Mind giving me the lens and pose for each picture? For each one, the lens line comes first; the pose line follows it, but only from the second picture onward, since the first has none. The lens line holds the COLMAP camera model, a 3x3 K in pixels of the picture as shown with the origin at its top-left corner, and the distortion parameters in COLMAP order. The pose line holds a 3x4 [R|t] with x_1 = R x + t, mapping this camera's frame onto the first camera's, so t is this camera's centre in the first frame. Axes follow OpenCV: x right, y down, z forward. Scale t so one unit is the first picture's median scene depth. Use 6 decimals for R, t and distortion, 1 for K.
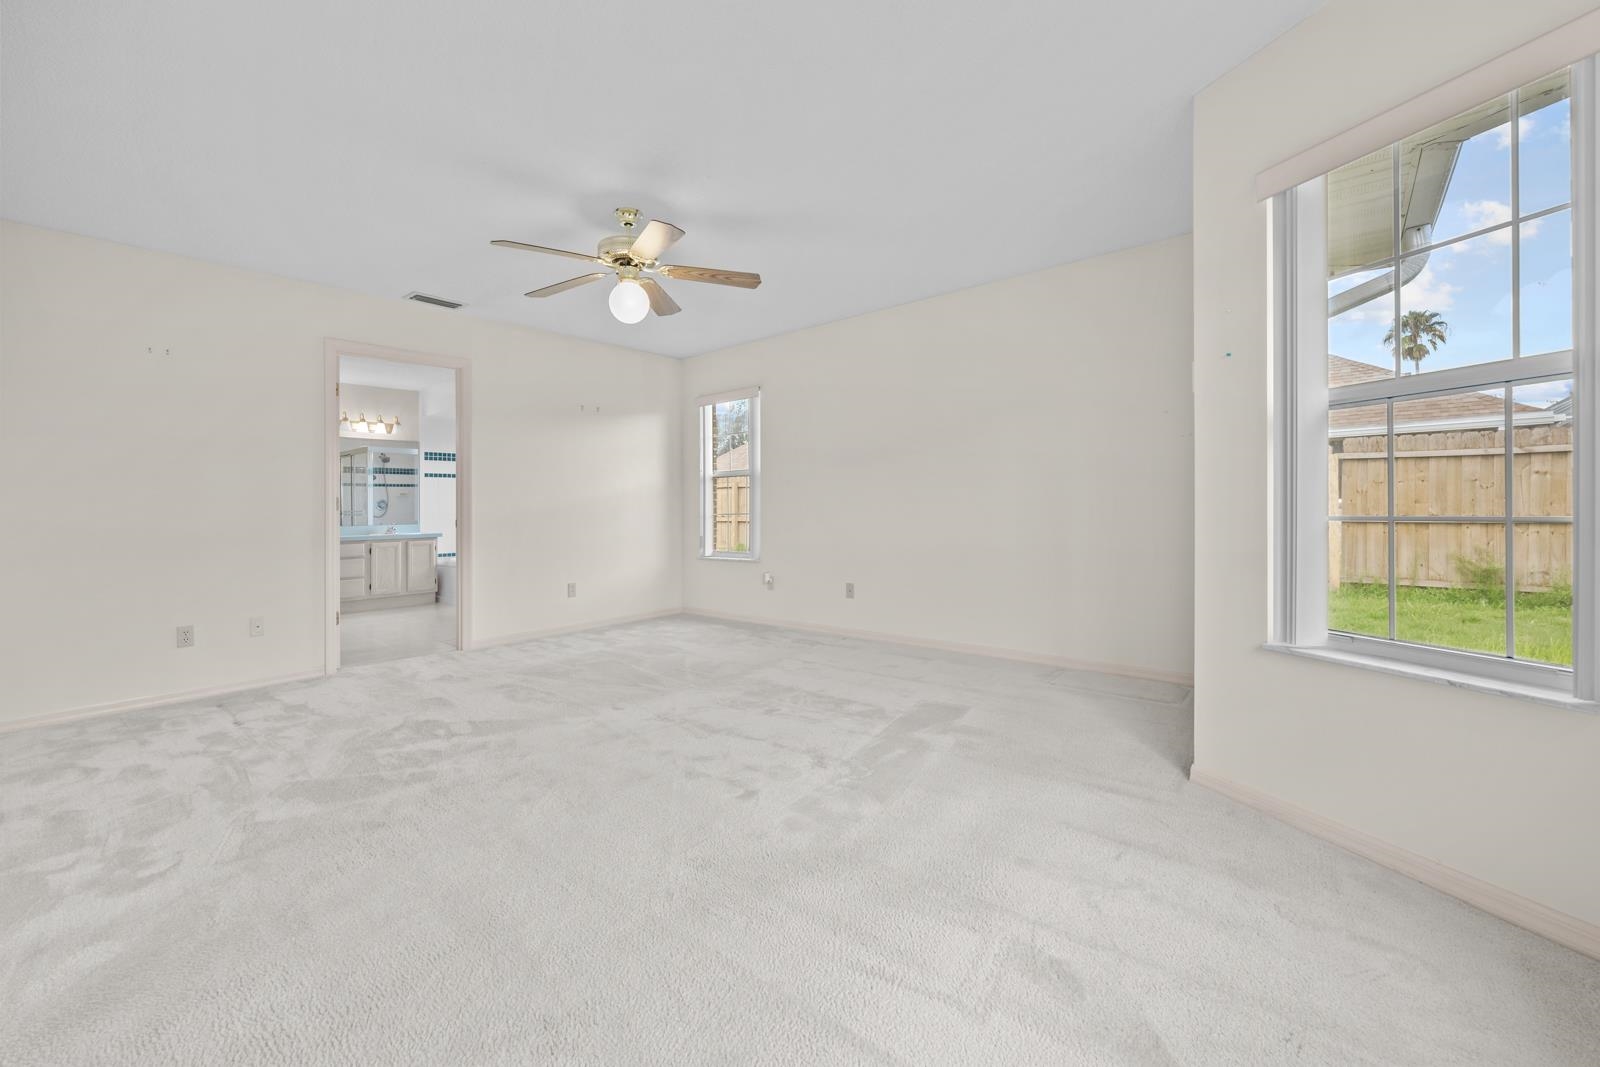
lens RADIAL K [[637.1, 0, 781.7], [0, 637.1, 534.2], [0, 0, 1]] dist [0.002115, 0.000317]
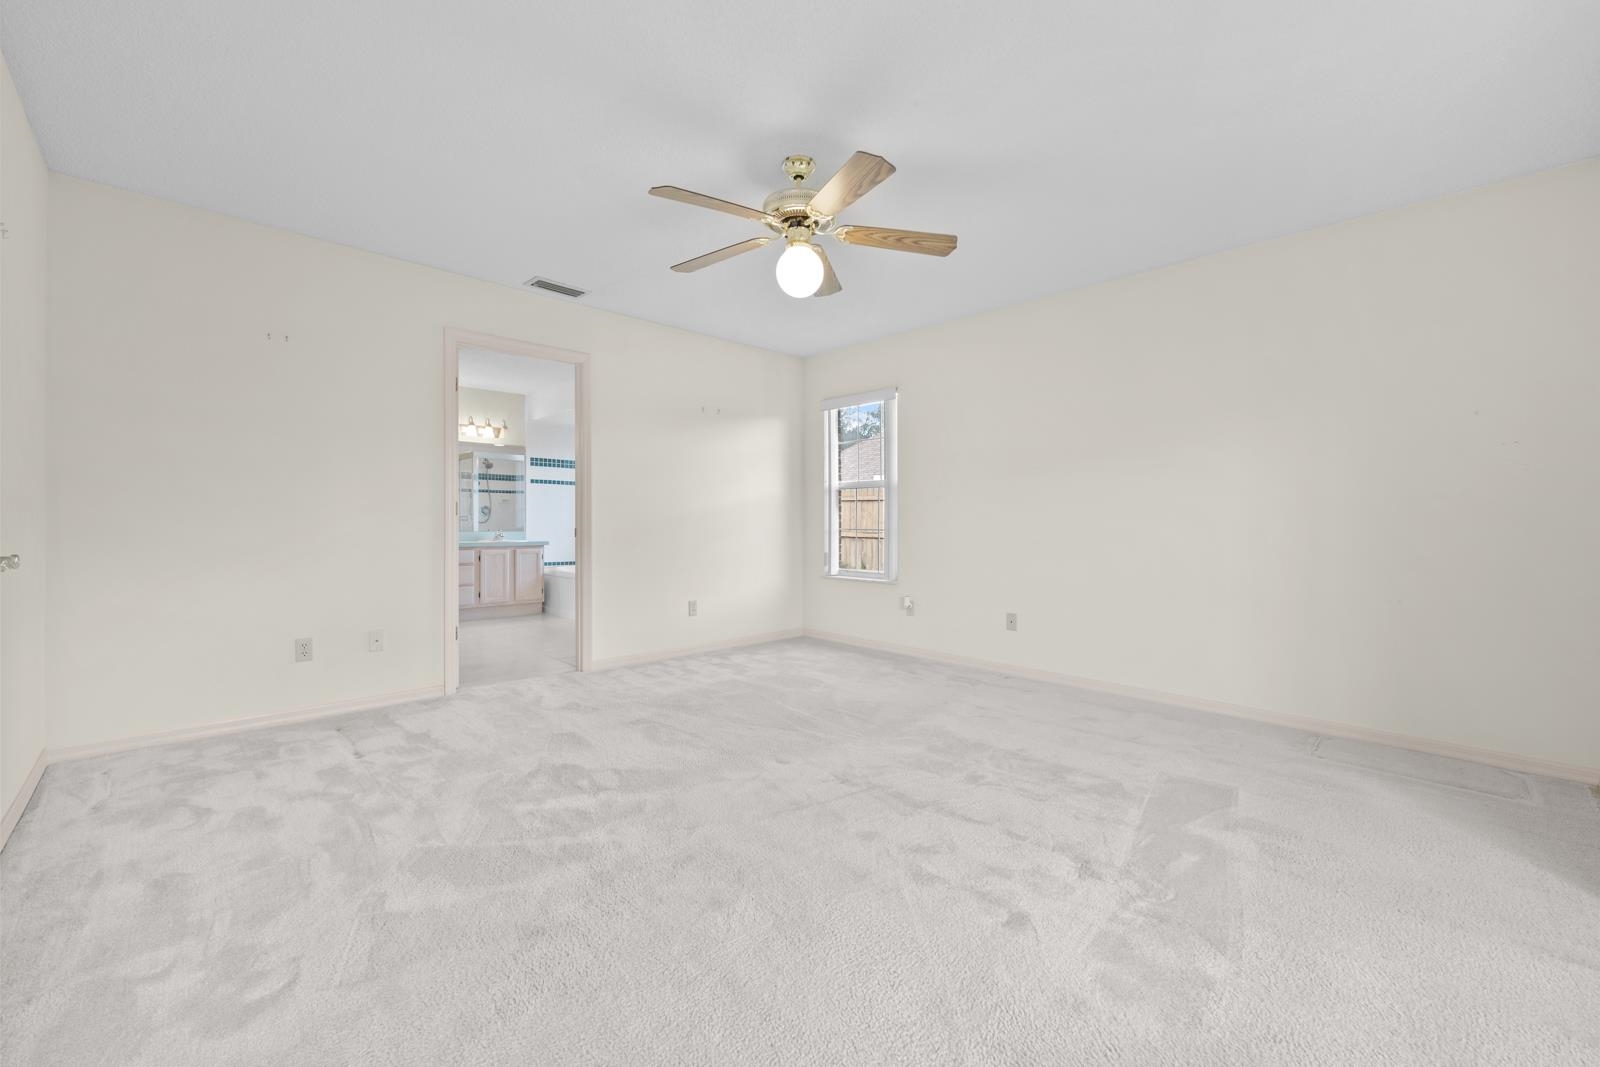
lens RADIAL K [[638.7, 0, 799.8], [0, 638.7, 569.3], [0, 0, 1]] dist [-0.000470, 0.000045]
pose [[0.995368, 0.030504, -0.091175, -0.157923], [-0.027533, 0.999054, 0.033663, -0.006254], [0.092116, -0.030997, 0.995266, 0.170310]]
